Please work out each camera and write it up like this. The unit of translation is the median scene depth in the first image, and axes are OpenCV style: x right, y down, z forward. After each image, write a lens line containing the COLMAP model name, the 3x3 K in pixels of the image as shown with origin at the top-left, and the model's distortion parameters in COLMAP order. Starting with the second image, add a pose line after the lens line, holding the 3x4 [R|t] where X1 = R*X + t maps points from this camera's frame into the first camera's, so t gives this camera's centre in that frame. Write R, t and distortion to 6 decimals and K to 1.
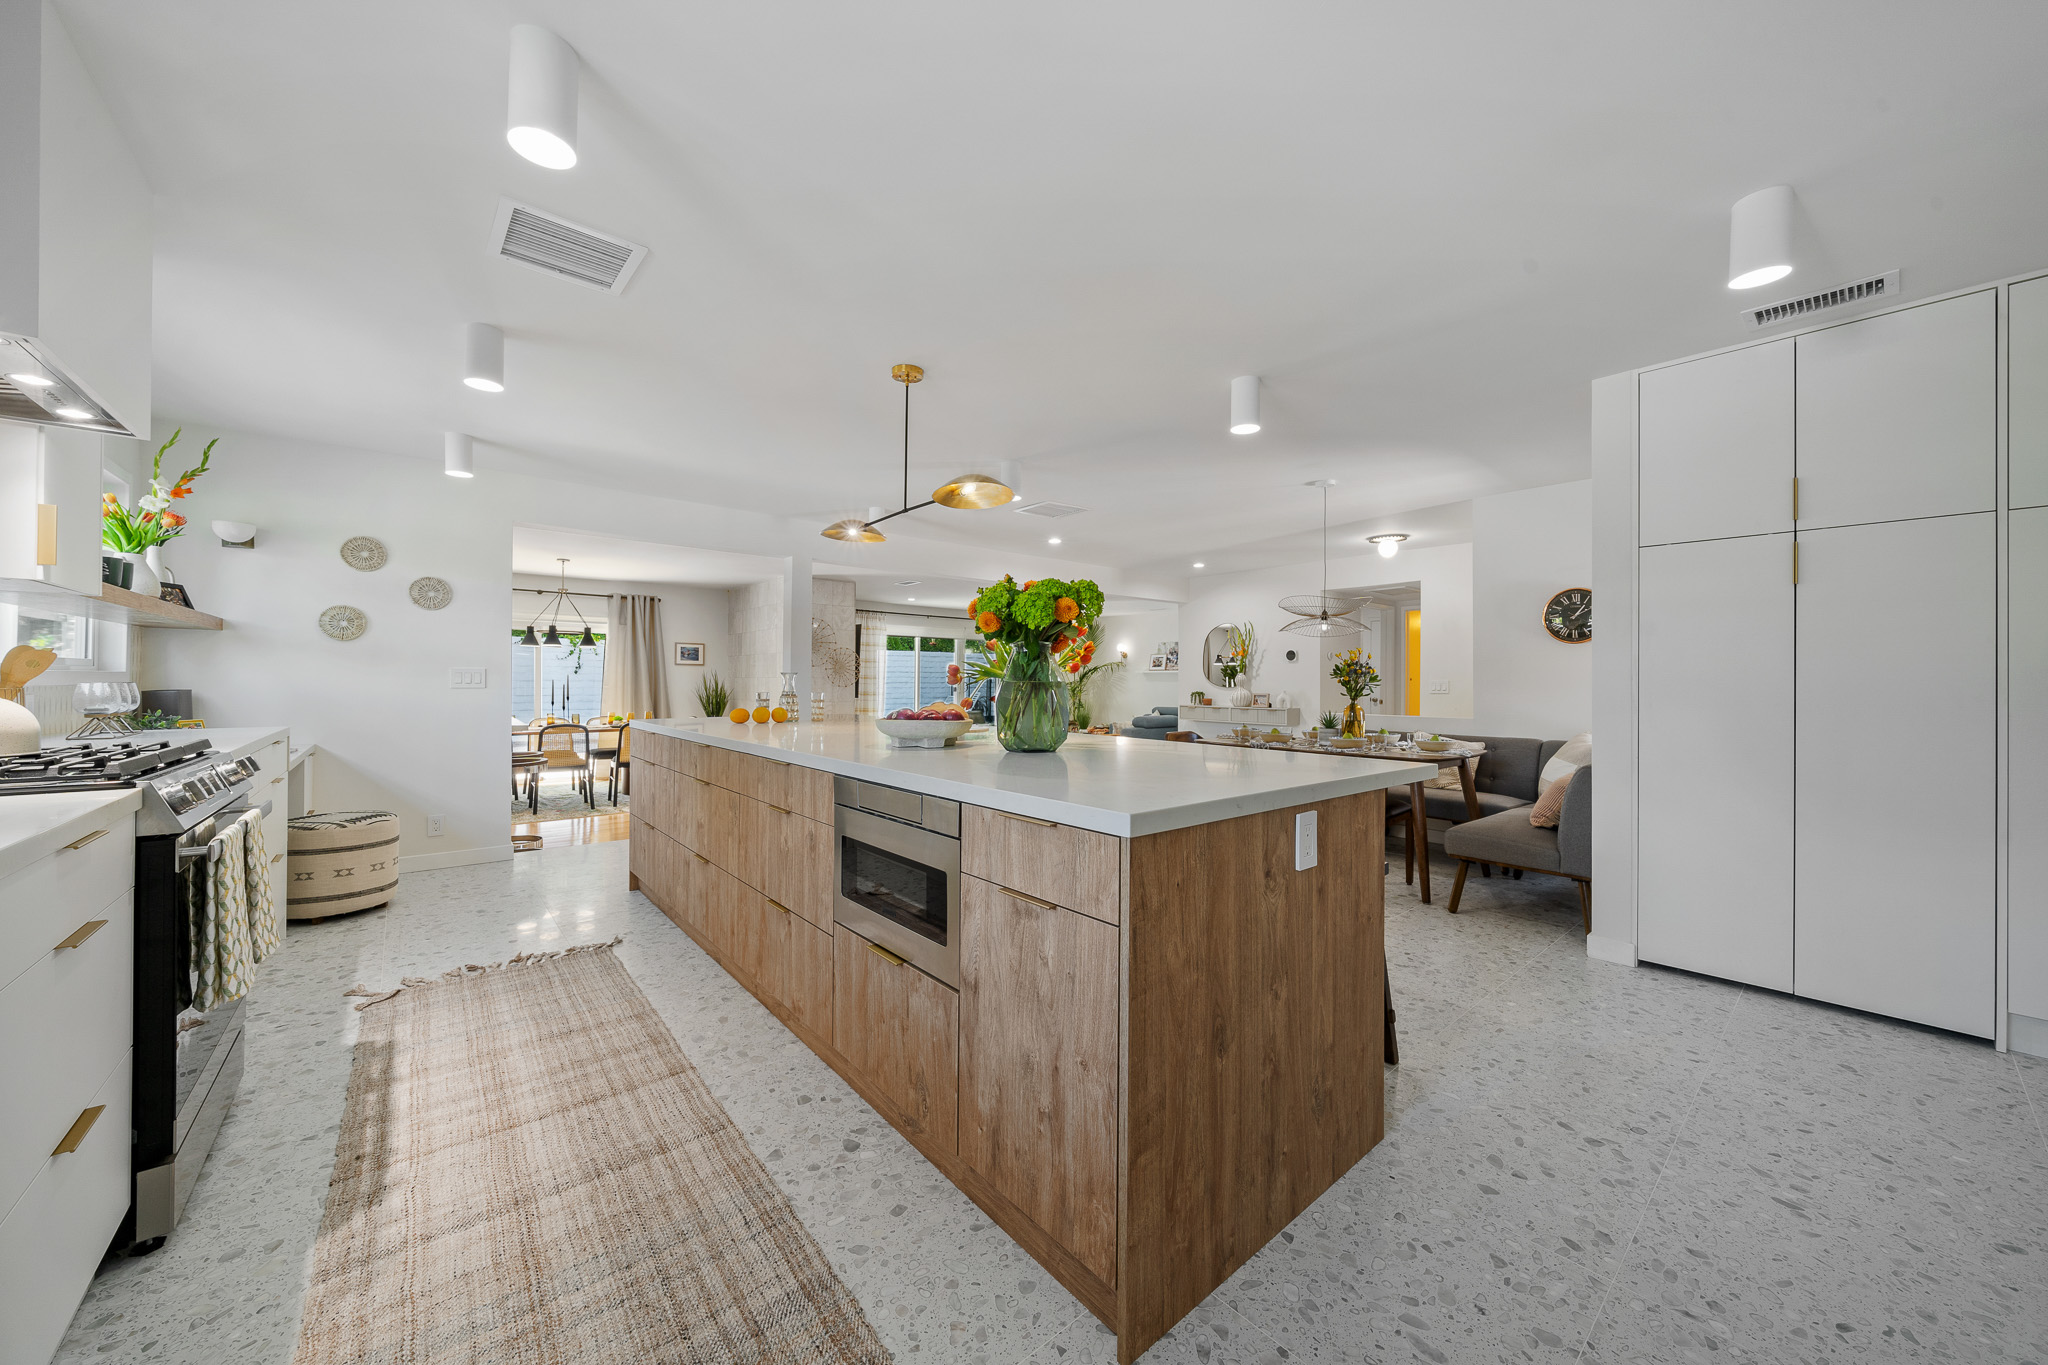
lens RADIAL K [[777.6, 0, 1018.1], [0, 777.6, 678.5], [0, 0, 1]] dist [0.000036, -0.001104]
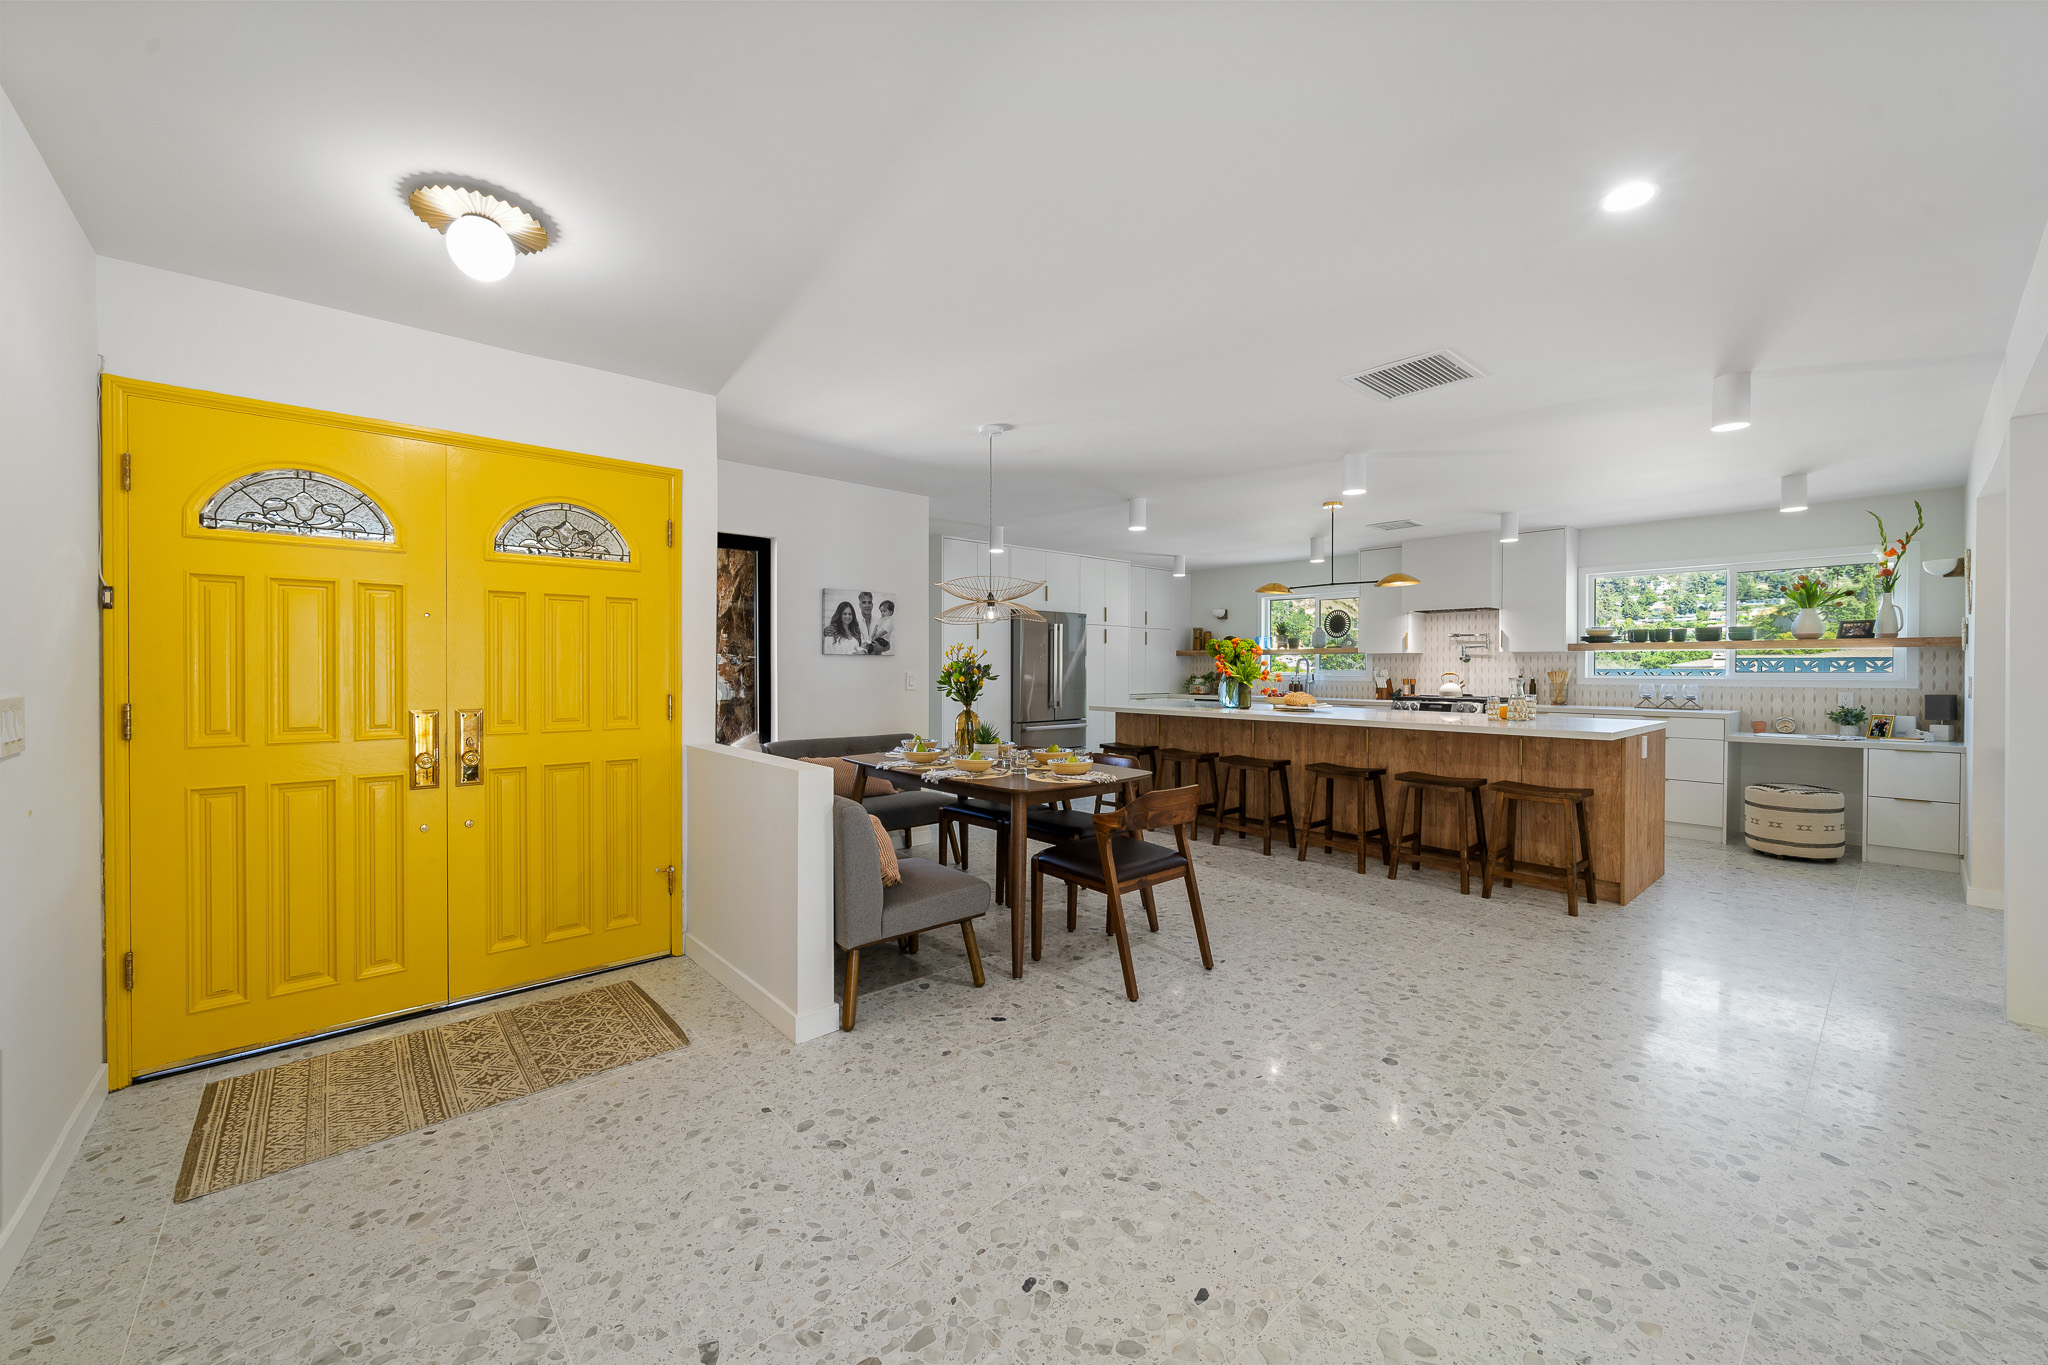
lens RADIAL K [[777.6, 0, 1031.8], [0, 777.6, 675.4], [0, 0, 1]] dist [0.000036, -0.001104]
pose [[-0.999631, -0.008274, -0.025864, 0.229820], [-0.008450, 0.999942, 0.006733, -0.006718], [0.025807, 0.006950, -0.999643, 1.102672]]
